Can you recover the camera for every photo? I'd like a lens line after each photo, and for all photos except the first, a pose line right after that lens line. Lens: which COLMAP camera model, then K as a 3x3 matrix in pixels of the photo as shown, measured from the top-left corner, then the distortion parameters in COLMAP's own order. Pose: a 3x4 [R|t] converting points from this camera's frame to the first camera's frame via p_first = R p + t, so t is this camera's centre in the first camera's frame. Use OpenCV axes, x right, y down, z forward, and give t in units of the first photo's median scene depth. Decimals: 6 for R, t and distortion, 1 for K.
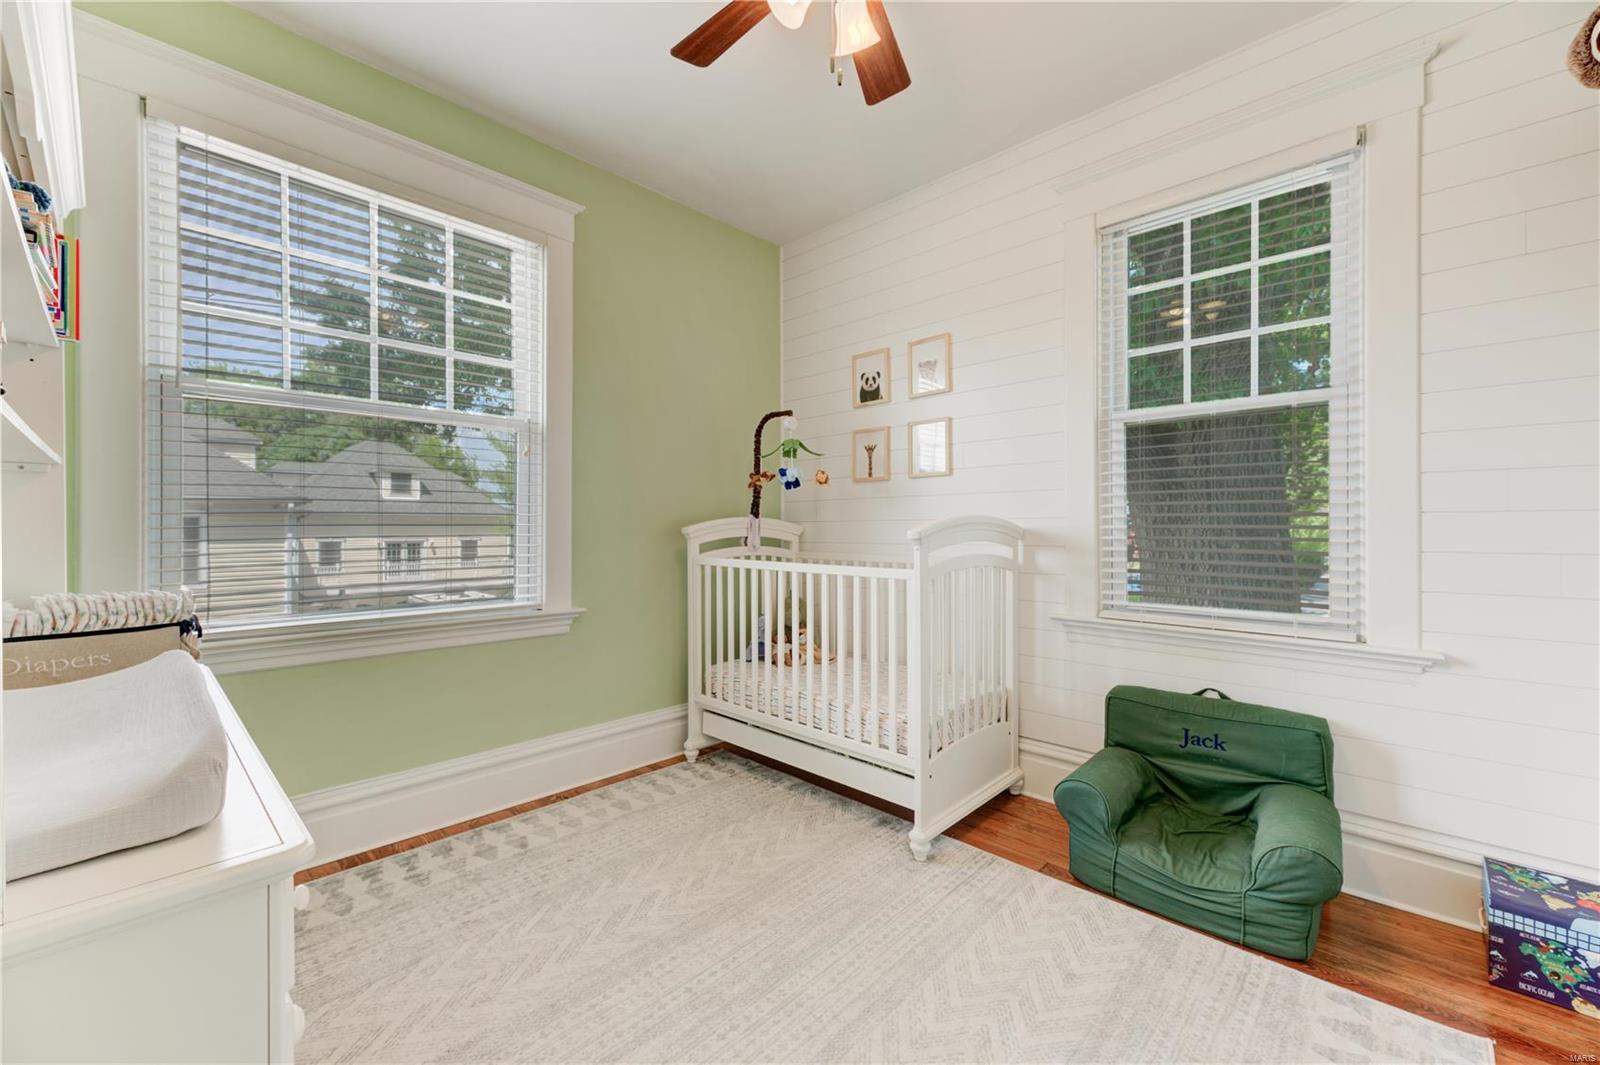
lens RADIAL K [[641.7, 0, 790.9], [0, 641.7, 514.6], [0, 0, 1]] dist [0.016280, -0.000645]
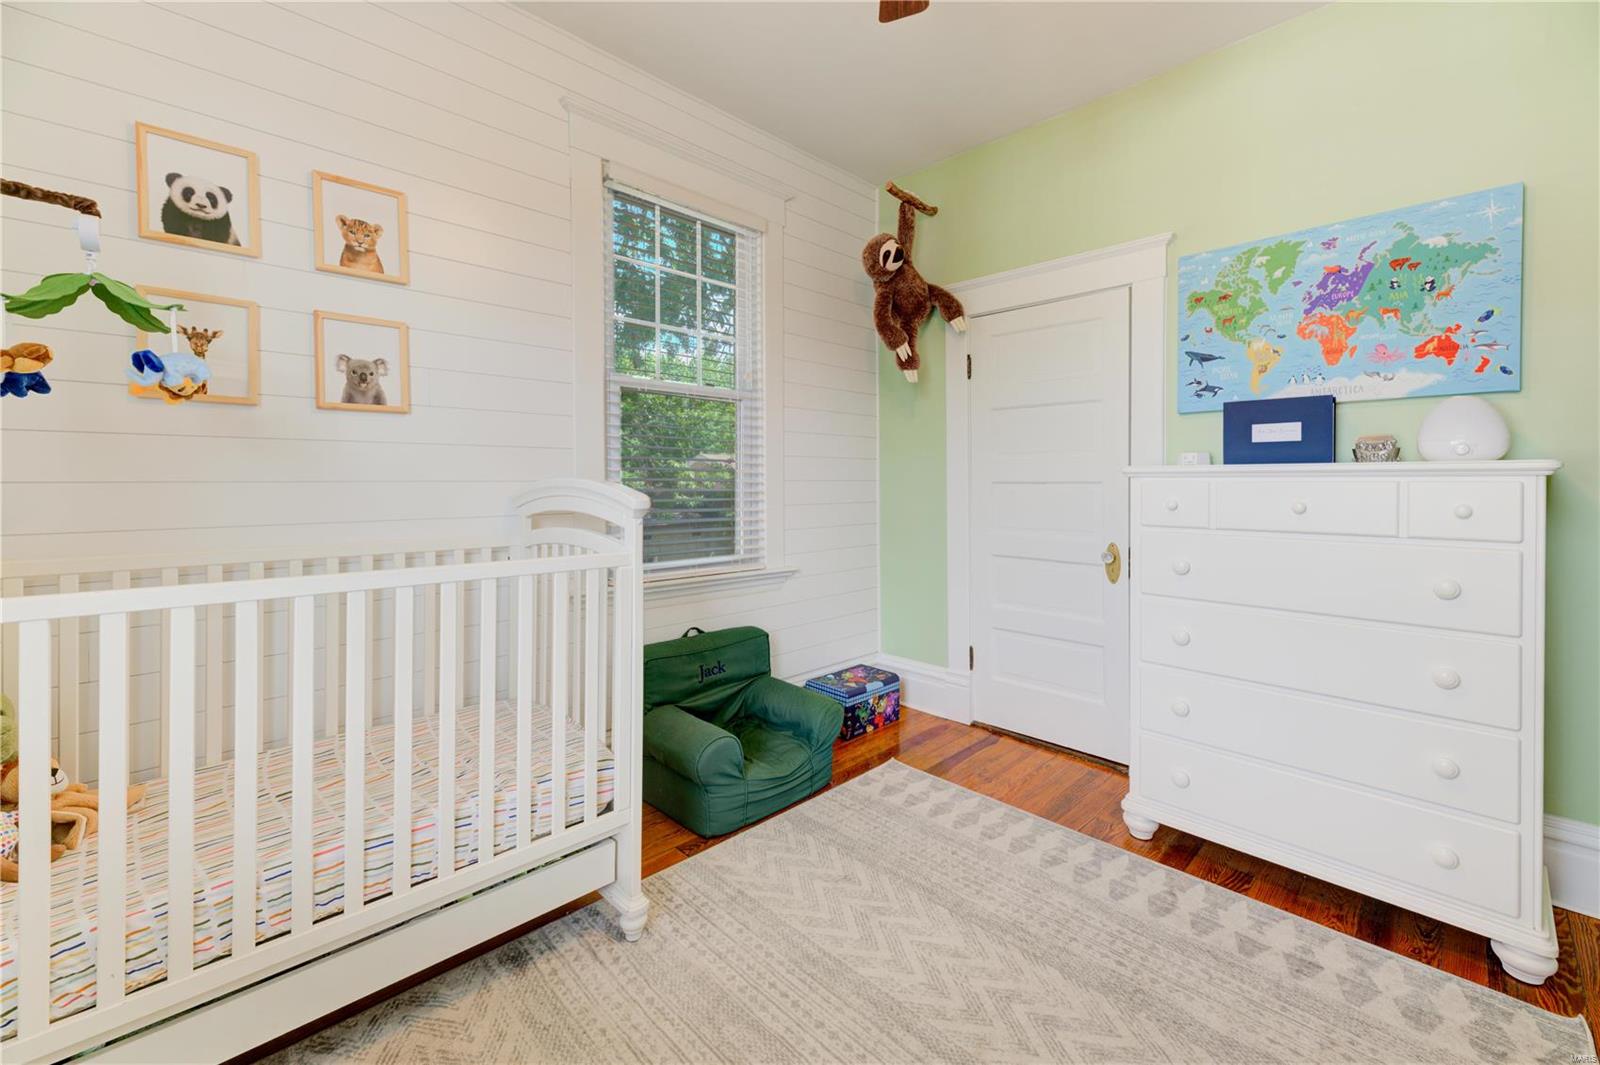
lens RADIAL K [[658.4, 0, 828.2], [0, 658.4, 480.3], [0, 0, 1]] dist [0.001806, -0.000030]
pose [[0.017228, 0.003662, 0.999845, -0.543786], [-0.022223, 0.999748, -0.003279, -0.000943], [-0.999605, -0.022163, 0.017305, 0.737045]]
